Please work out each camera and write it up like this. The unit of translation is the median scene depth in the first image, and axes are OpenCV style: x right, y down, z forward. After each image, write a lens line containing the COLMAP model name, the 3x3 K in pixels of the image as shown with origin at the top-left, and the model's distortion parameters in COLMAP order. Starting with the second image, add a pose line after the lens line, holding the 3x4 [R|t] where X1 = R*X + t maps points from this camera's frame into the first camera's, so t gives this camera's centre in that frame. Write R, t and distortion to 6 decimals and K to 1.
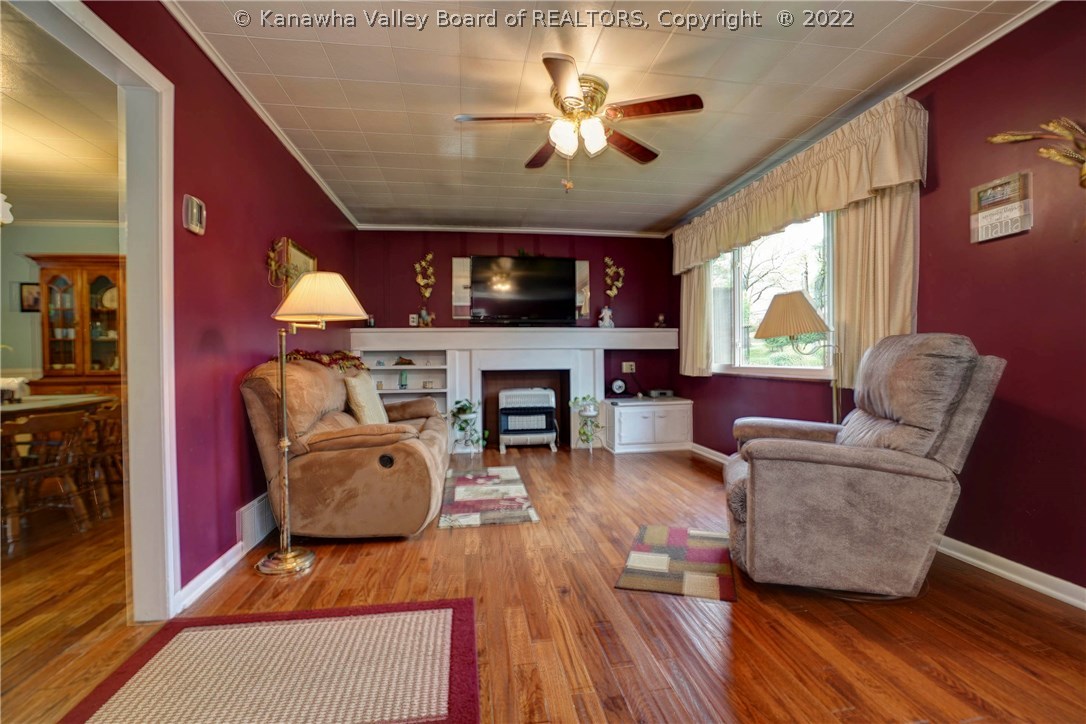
lens RADIAL K [[508.9, 0, 542.6], [0, 508.9, 360.7], [0, 0, 1]] dist [-0.000102, 0.000203]
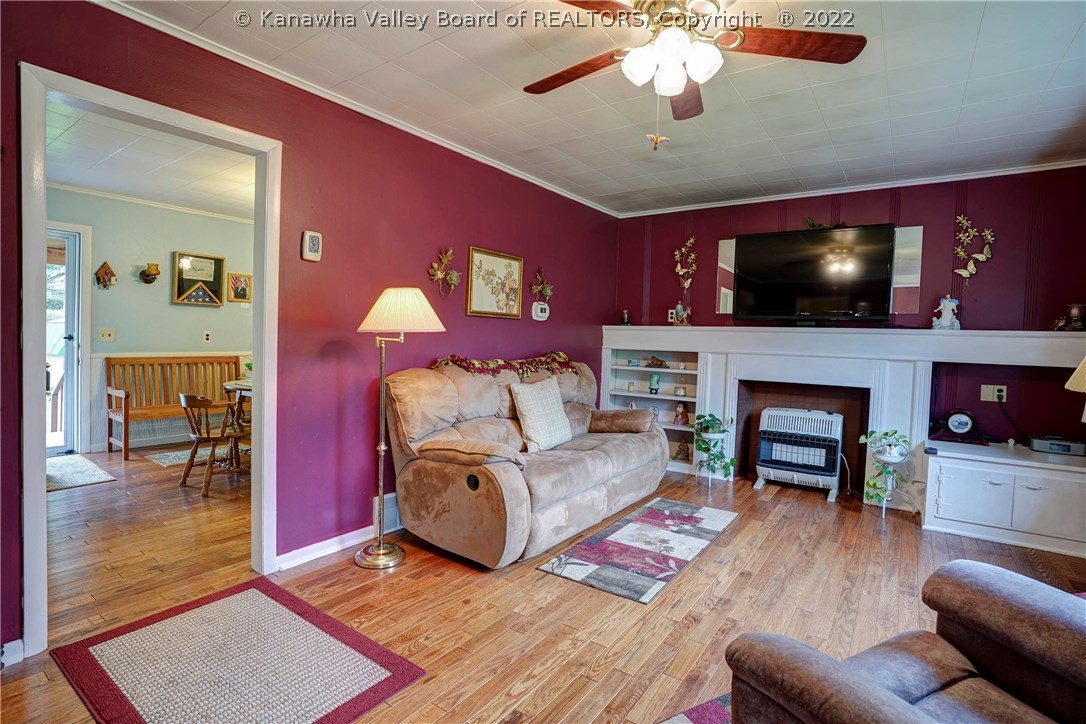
lens RADIAL K [[524.8, 0, 543.1], [0, 524.8, 361.9], [0, 0, 1]] dist [-0.028141, 0.000739]
pose [[0.721676, 0.060349, -0.689595, 0.219657], [-0.036515, 0.998124, 0.049136, -0.038008], [0.691267, -0.010280, 0.722526, 0.201038]]
